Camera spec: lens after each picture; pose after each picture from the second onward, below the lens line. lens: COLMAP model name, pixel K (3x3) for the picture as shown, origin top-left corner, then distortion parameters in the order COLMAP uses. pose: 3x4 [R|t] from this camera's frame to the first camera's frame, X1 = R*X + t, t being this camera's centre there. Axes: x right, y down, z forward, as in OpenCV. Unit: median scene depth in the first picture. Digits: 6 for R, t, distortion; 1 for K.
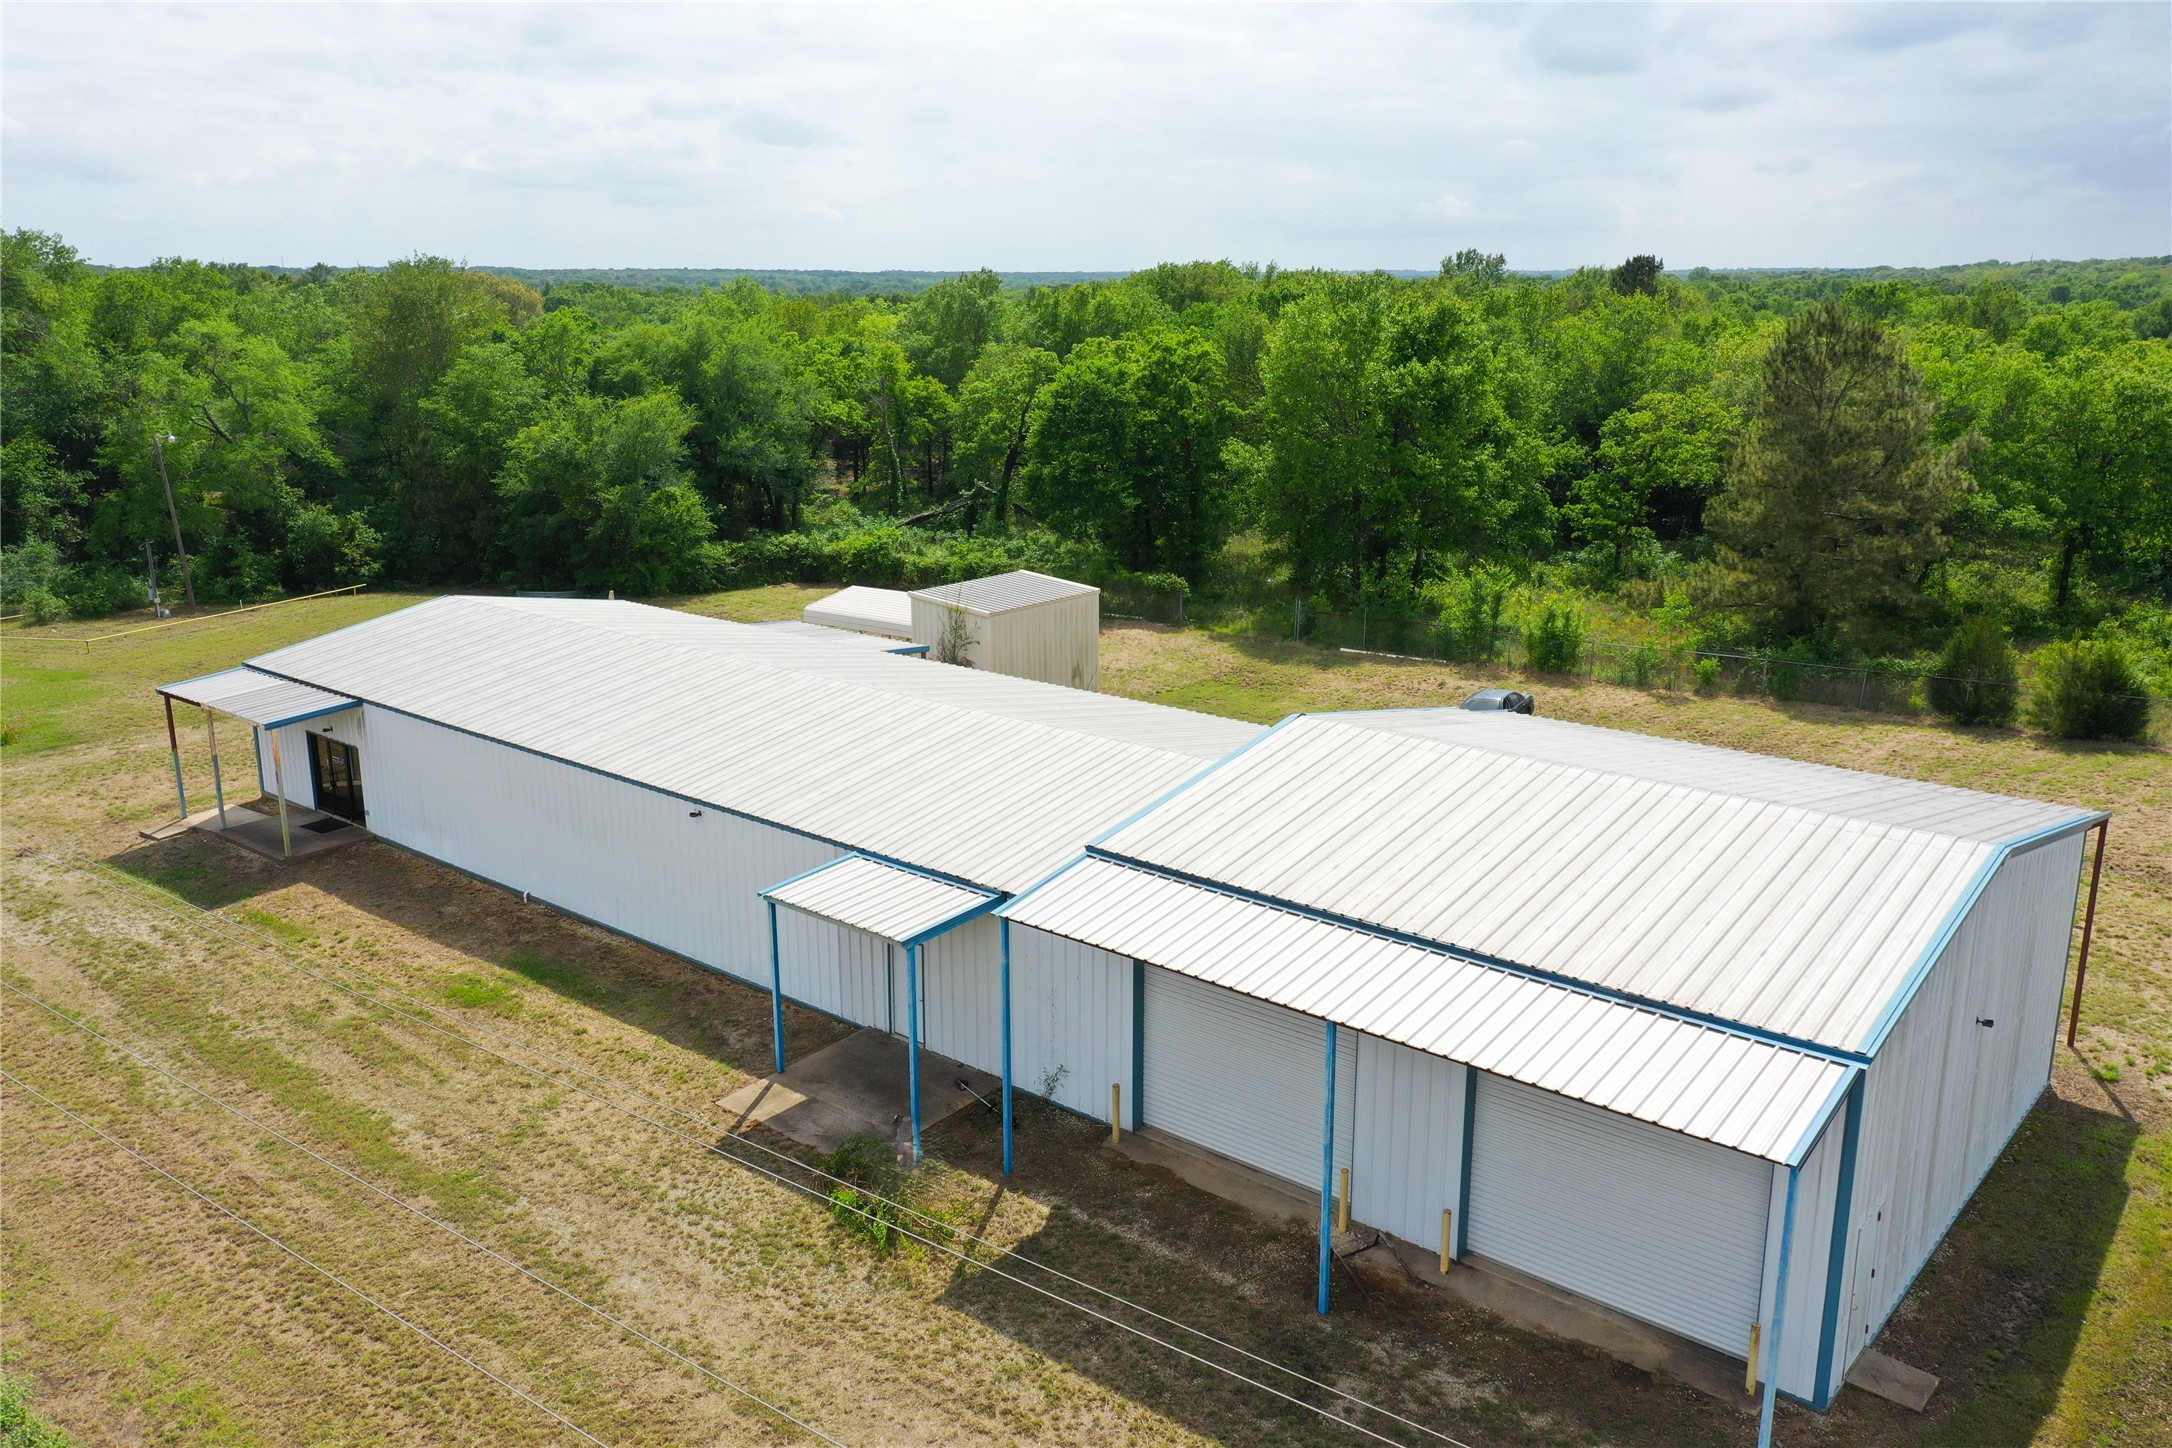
lens RADIAL K [[1719.9, 0, 1086.0], [0, 1719.9, 724.0], [0, 0, 1]] dist [0.023276, -0.000847]
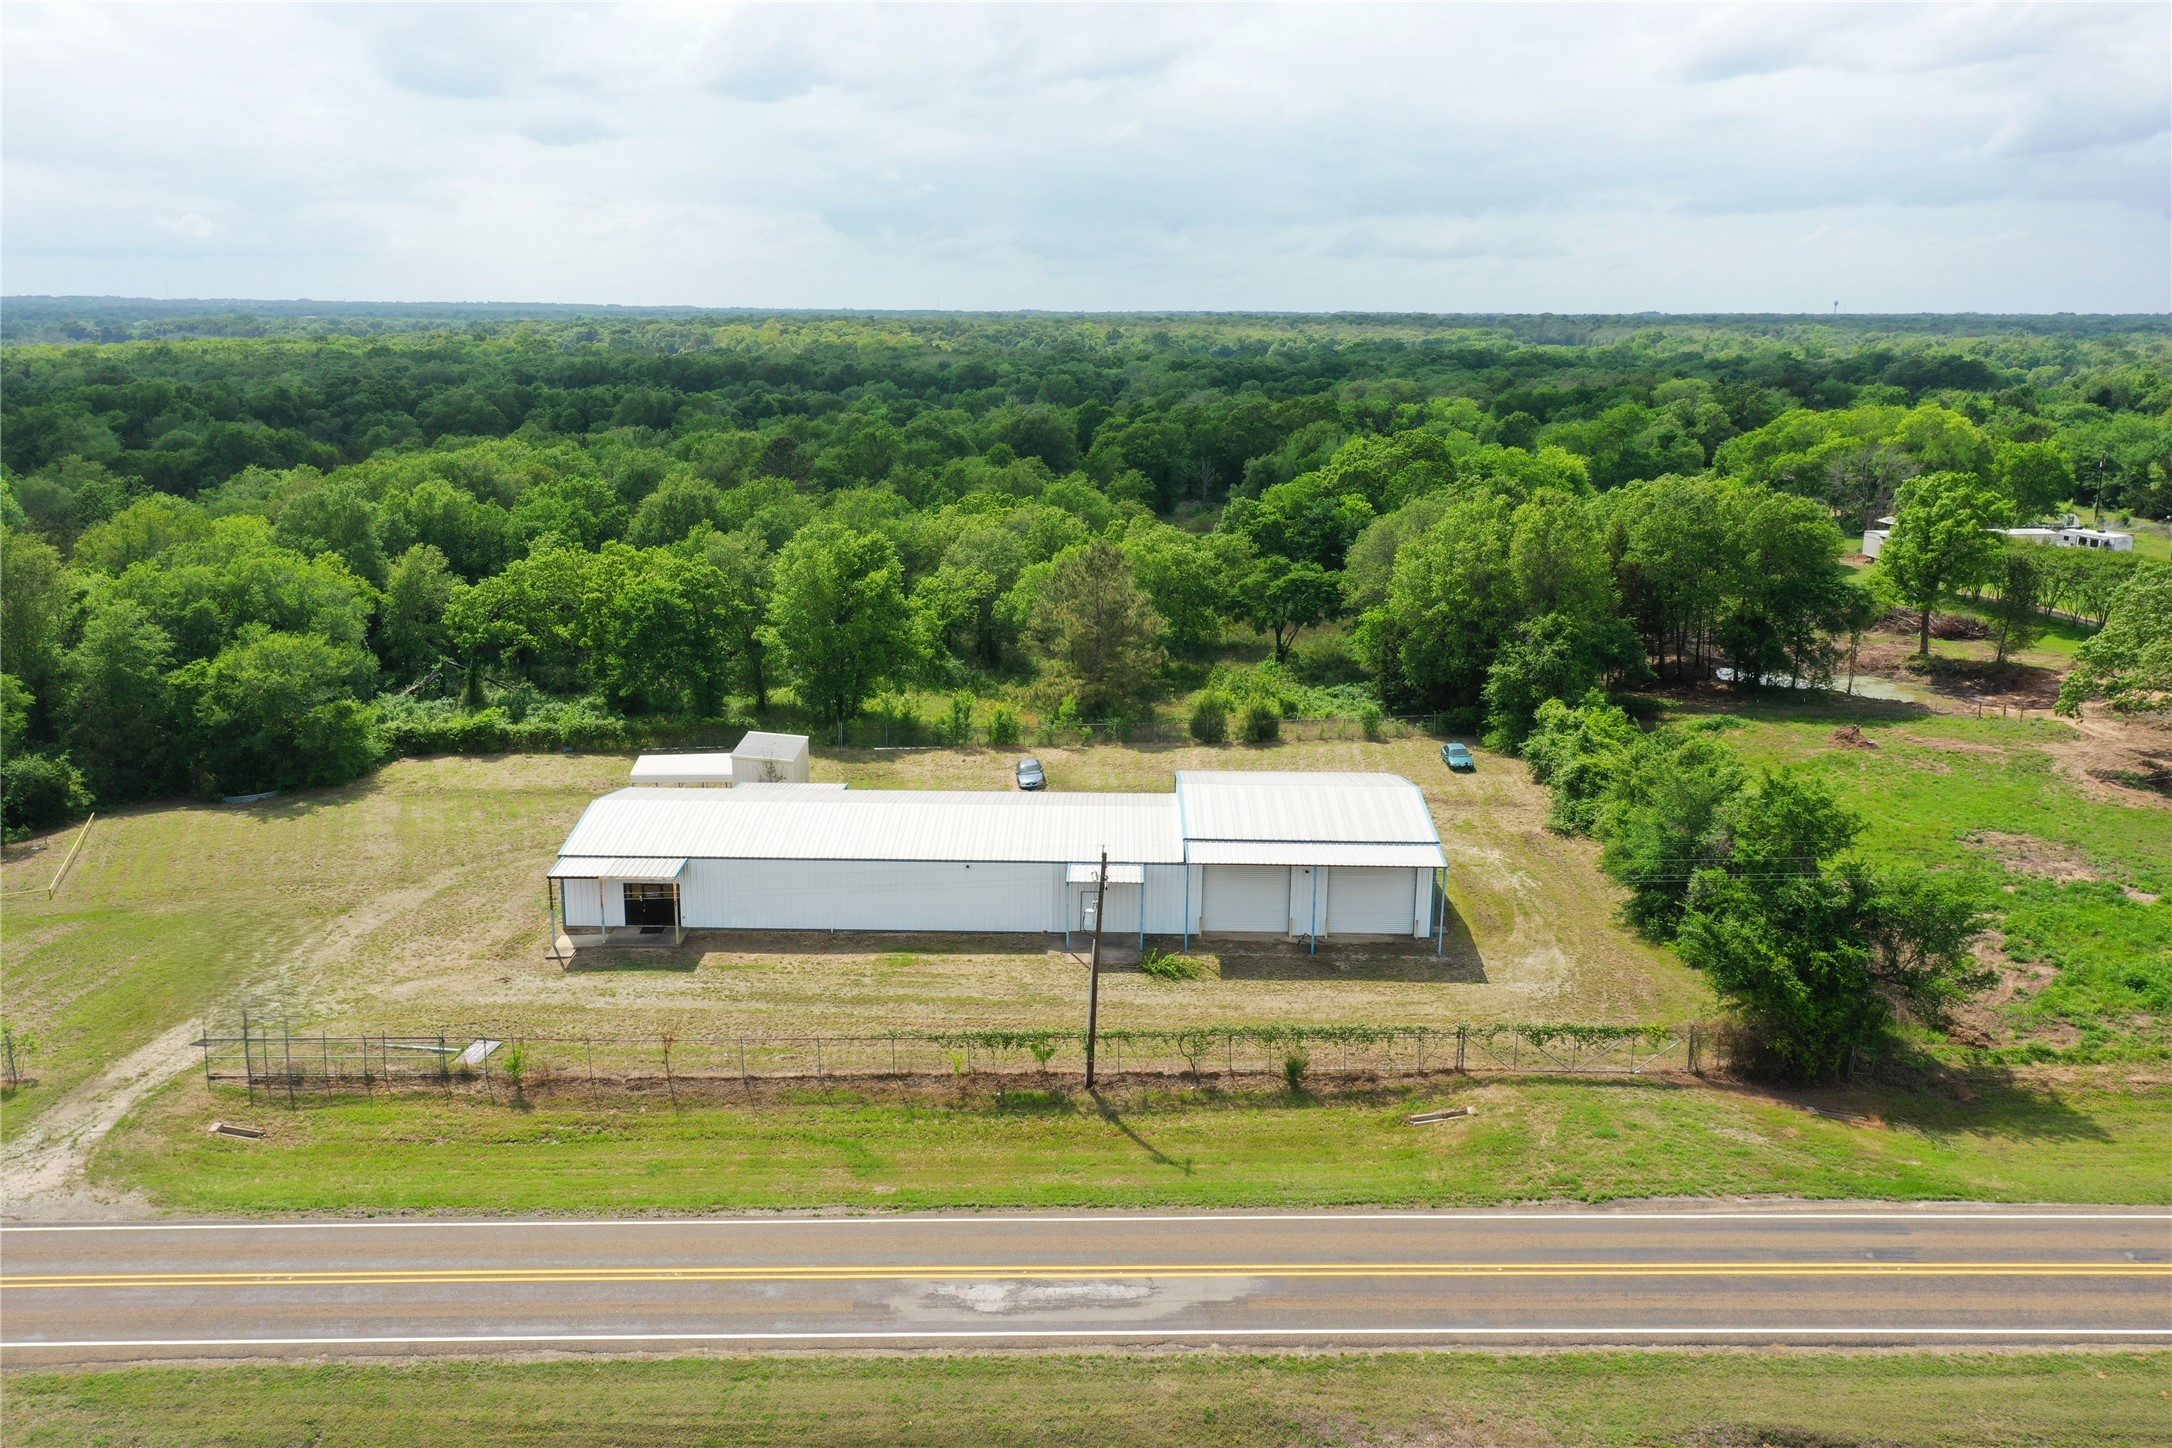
lens RADIAL K [[1719.9, 0, 1086.0], [0, 1719.9, 724.0], [0, 0, 1]] dist [0.023276, -0.000847]
pose [[0.774736, -0.138836, 0.616854, -1.205228], [0.148752, 0.988234, 0.035598, -0.158966], [-0.614539, 0.064179, 0.786272, -0.768225]]
